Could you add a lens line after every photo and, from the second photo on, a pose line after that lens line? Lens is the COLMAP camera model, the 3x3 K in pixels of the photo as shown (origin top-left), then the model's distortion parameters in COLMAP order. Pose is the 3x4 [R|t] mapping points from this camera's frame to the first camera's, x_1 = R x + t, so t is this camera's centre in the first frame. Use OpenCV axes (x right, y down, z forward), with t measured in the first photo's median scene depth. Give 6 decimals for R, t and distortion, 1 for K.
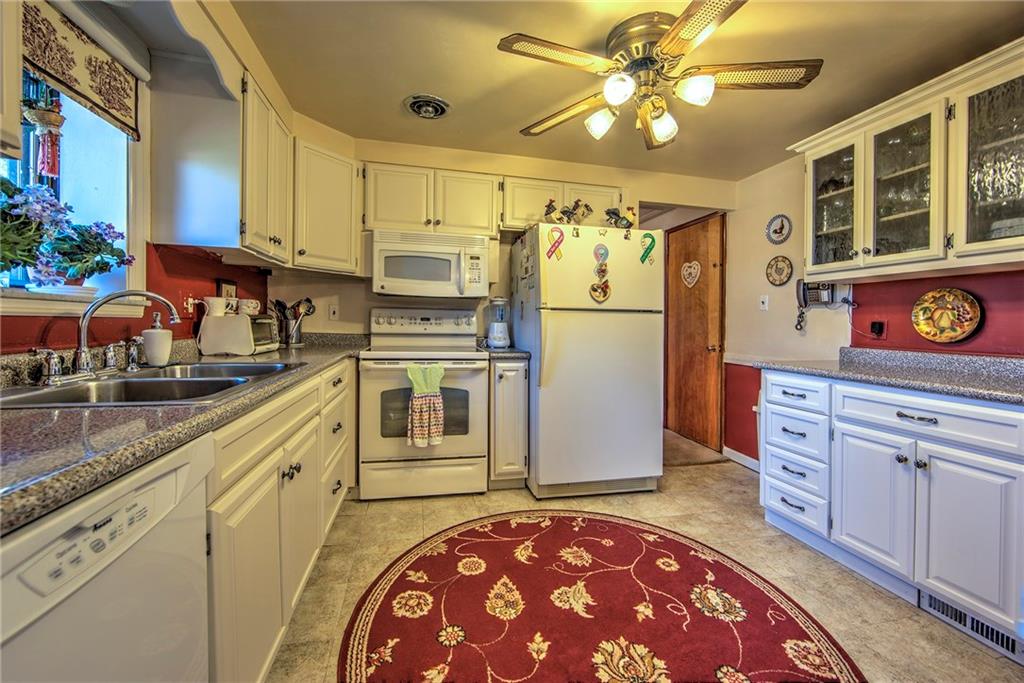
lens RADIAL K [[401.8, 0, 498.7], [0, 401.8, 326.4], [0, 0, 1]] dist [-0.007579, -0.000088]
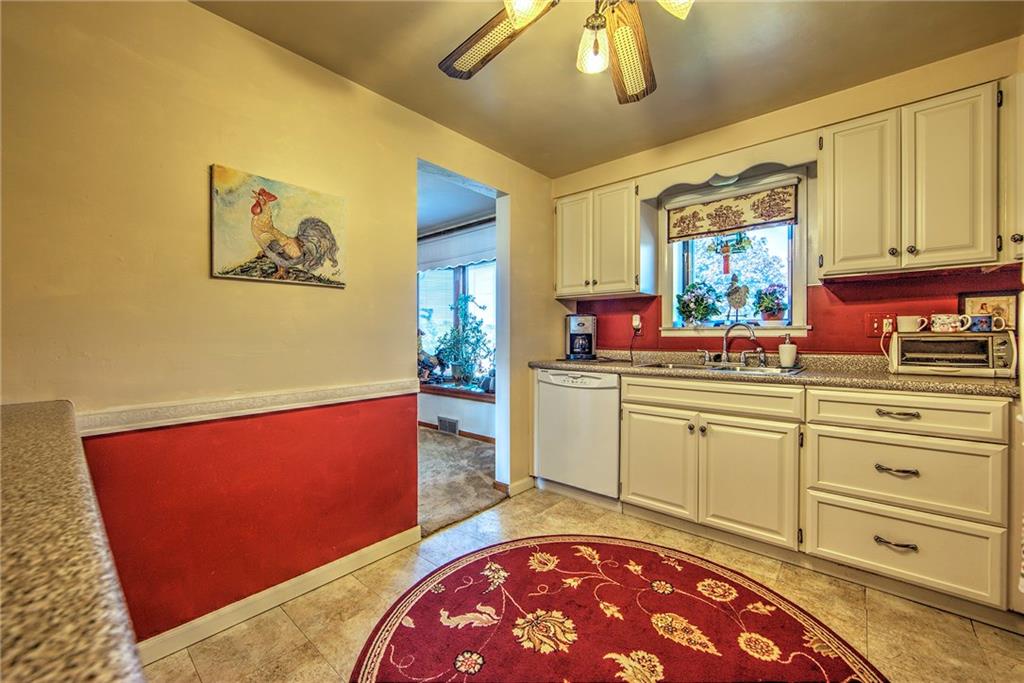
lens RADIAL K [[401.8, 0, 498.7], [0, 401.8, 326.4], [0, 0, 1]] dist [-0.007579, -0.000088]
pose [[-0.799554, -0.027078, -0.599983, 0.755673], [-0.018304, 0.999618, -0.020722, -0.004312], [0.600315, -0.005587, -0.799744, 1.207501]]
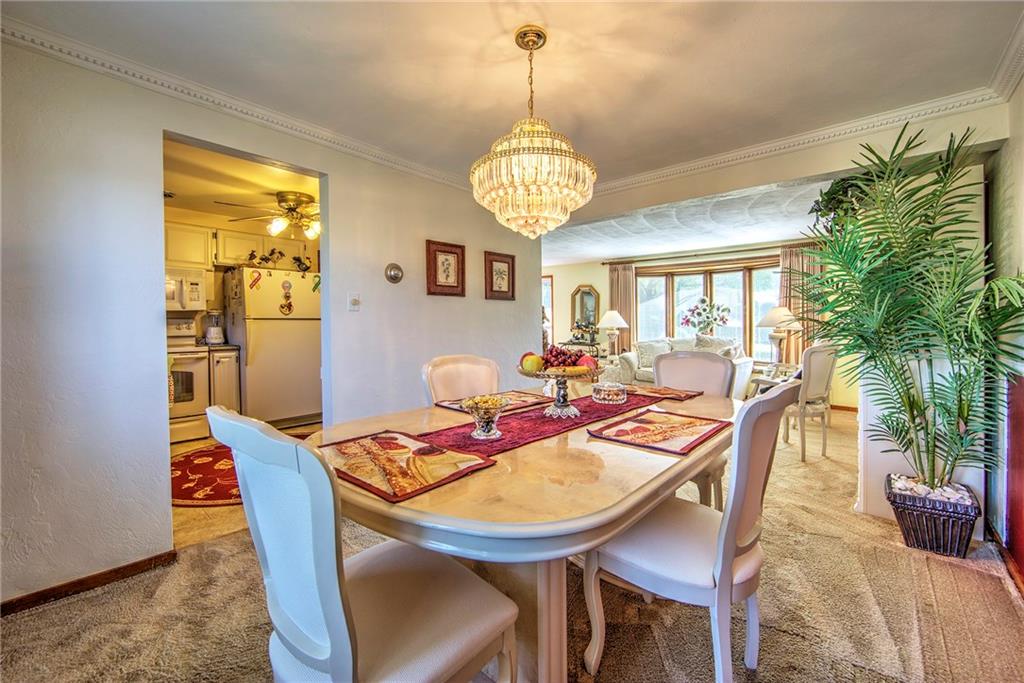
lens RADIAL K [[401.8, 0, 498.7], [0, 401.8, 326.4], [0, 0, 1]] dist [-0.007579, -0.000088]
pose [[0.807614, -0.021558, 0.589317, -0.035921], [0.015963, 0.999765, 0.014697, -0.025345], [-0.589495, -0.002462, 0.807768, -1.193032]]
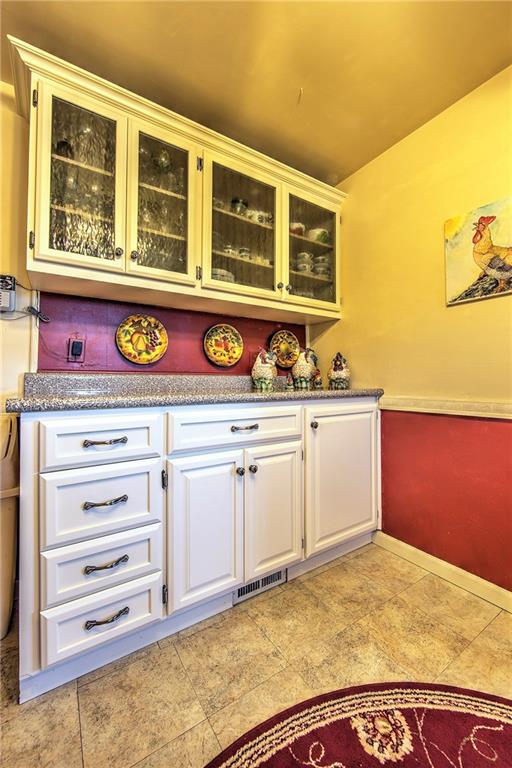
lens RADIAL K [[314.8, 0, 270.6], [0, 314.8, 368.5], [0, 0, 1]] dist [-0.012279, -0.000059]
pose [[-0.393818, 0.014658, 0.919072, 0.186200], [0.001886, 0.999884, -0.015139, 0.063885], [-0.919187, -0.004229, -0.393800, 0.980977]]
